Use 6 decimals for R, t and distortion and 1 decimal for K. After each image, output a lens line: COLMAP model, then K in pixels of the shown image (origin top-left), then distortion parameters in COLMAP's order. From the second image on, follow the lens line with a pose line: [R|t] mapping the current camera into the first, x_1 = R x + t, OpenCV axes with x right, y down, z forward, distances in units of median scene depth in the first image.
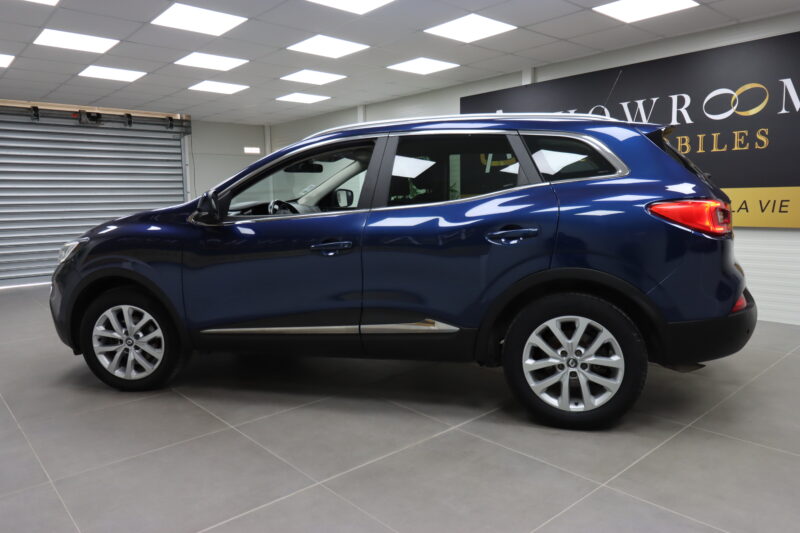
lens RADIAL K [[590.7, 0, 403.3], [0, 590.7, 238.6], [0, 0, 1]] dist [0.005835, 0.007641]
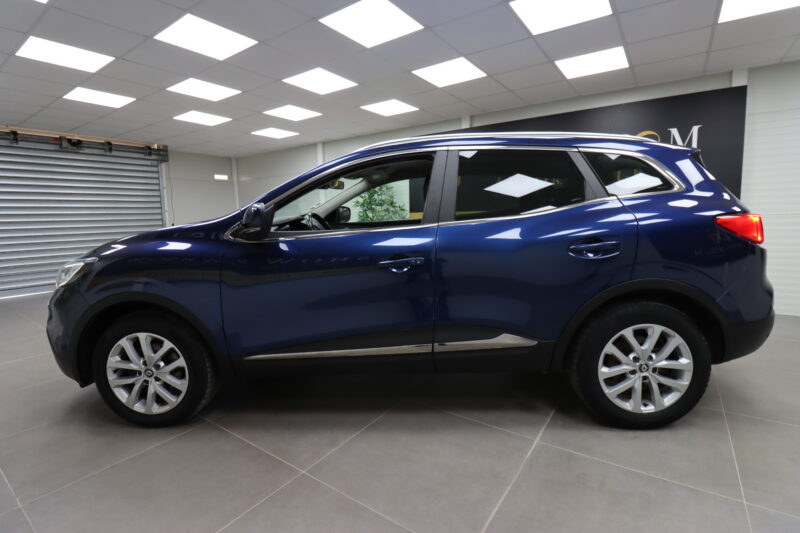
lens RADIAL K [[411.5, 0, 430.7], [0, 411.5, 249.3], [0, 0, 1]] dist [-0.001063, -0.013817]
pose [[0.969673, -0.019843, 0.243600, -0.194806], [0.017298, 0.999771, 0.012582, -0.013343], [-0.243793, -0.007987, 0.969794, 0.286722]]
